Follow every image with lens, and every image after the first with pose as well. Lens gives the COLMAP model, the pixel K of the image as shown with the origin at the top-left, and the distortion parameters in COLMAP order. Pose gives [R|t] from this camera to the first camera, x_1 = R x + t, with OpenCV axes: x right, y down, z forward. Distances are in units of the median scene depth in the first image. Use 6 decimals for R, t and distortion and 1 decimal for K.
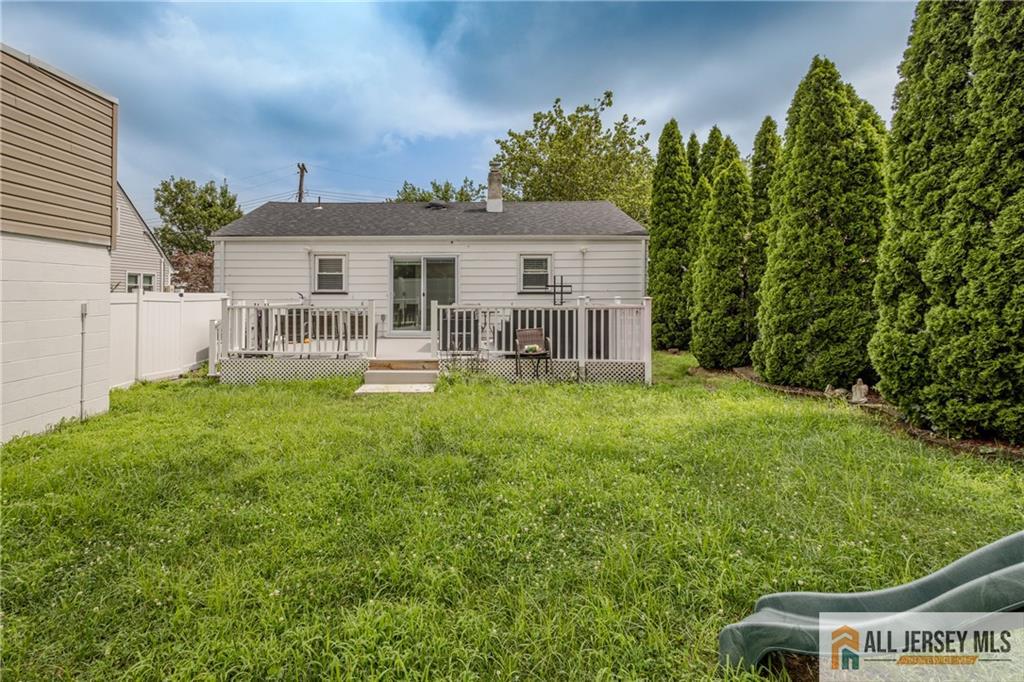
lens RADIAL K [[479.8, 0, 485.1], [0, 479.8, 289.9], [0, 0, 1]] dist [0.017899, -0.000191]
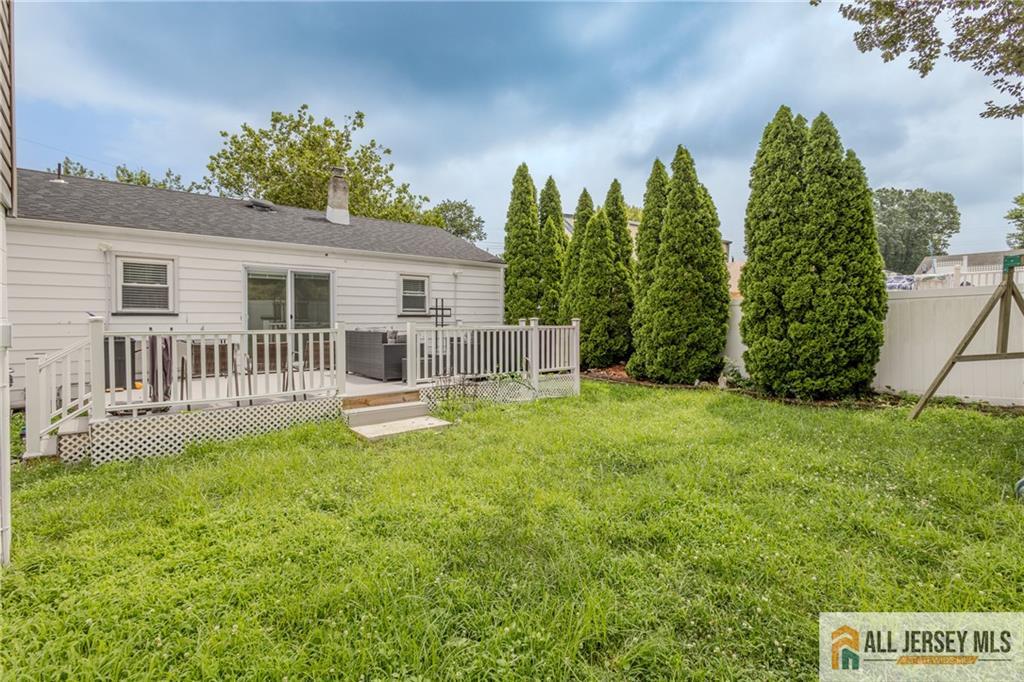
lens RADIAL K [[471.4, 0, 509.0], [0, 471.4, 327.8], [0, 0, 1]] dist [0.021587, 0.000164]
pose [[0.775825, -0.010404, 0.630862, -0.351342], [-0.005341, 0.999720, 0.023055, 0.007853], [-0.630925, -0.021256, 0.775552, 0.154198]]
